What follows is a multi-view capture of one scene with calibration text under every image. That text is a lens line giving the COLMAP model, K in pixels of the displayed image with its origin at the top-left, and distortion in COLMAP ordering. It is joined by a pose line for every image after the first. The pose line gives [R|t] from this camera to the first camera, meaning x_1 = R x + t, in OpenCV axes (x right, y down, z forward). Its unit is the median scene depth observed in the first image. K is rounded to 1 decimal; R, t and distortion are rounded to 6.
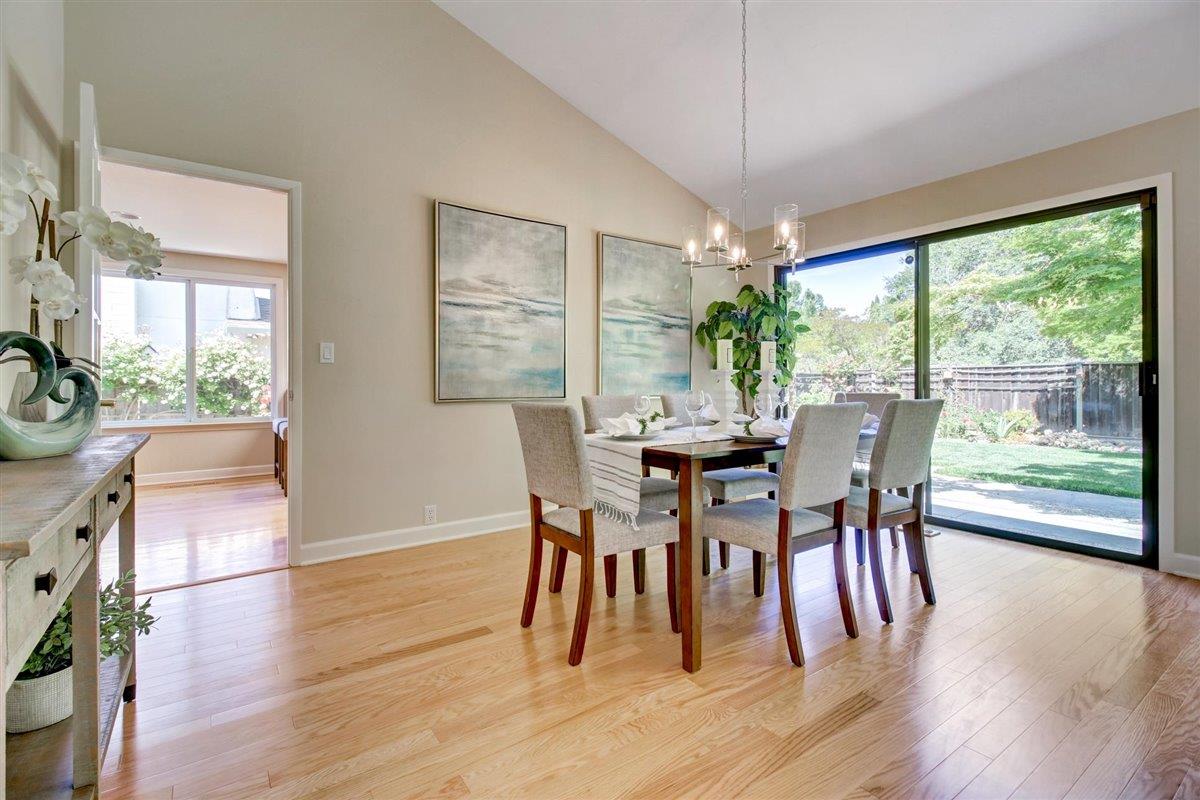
lens RADIAL K [[562.2, 0, 610.8], [0, 562.2, 383.5], [0, 0, 1]] dist [0.011531, -0.008302]
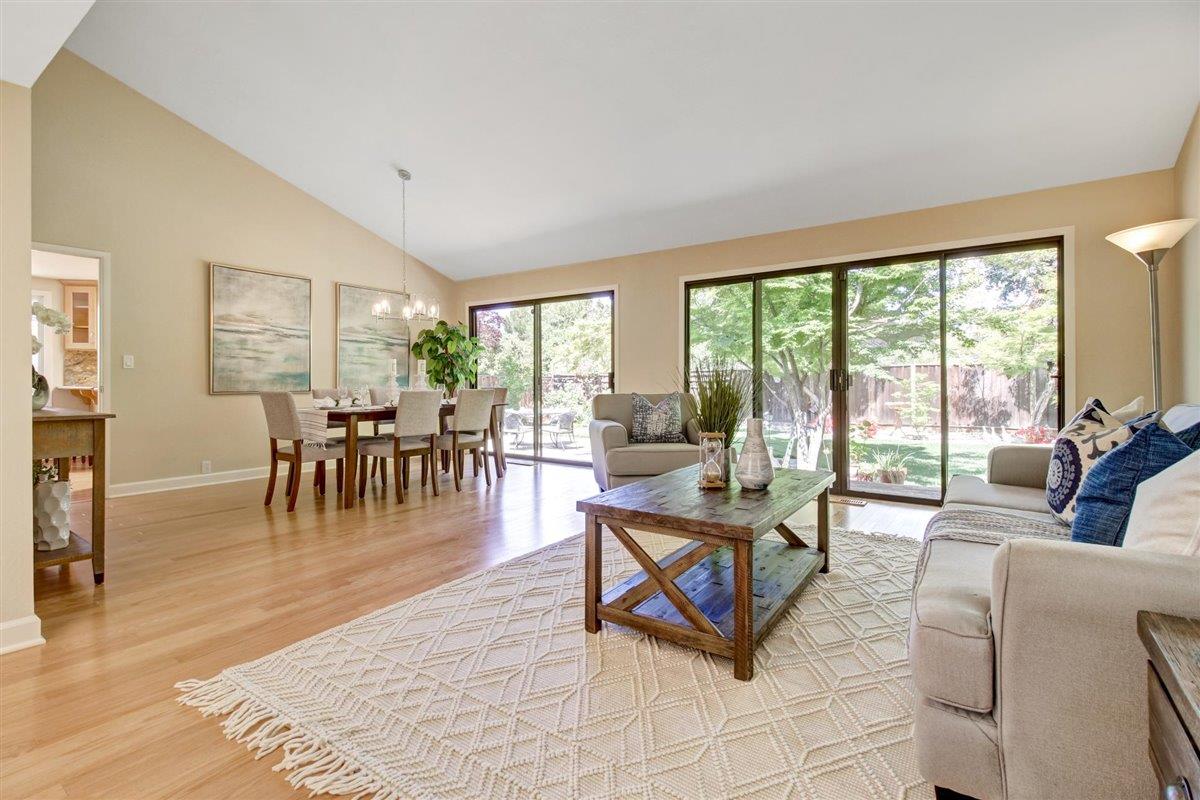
lens RADIAL K [[562.2, 0, 619.9], [0, 562.2, 381.5], [0, 0, 1]] dist [0.011531, -0.008302]
pose [[0.942516, 0.001230, 0.334160, 0.209782], [0.000182, 0.999991, -0.004194, 0.005139], [-0.334162, 0.004014, 0.942507, -0.760268]]
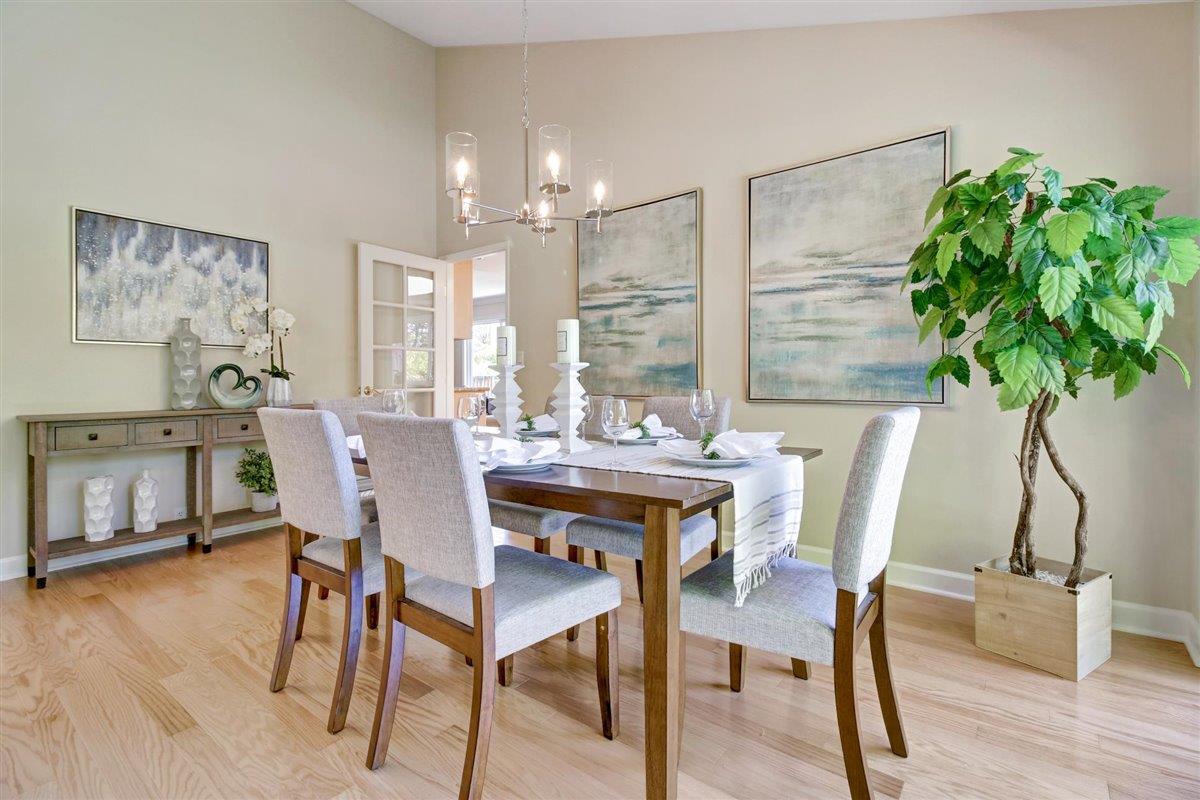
lens RADIAL K [[562.2, 0, 581.9], [0, 562.2, 380.7], [0, 0, 1]] dist [0.011531, -0.008302]
pose [[0.253807, -0.001233, -0.967254, 0.706826], [0.001218, 0.999999, -0.000956, 0.000141], [0.967254, -0.000935, 0.253808, 0.657668]]
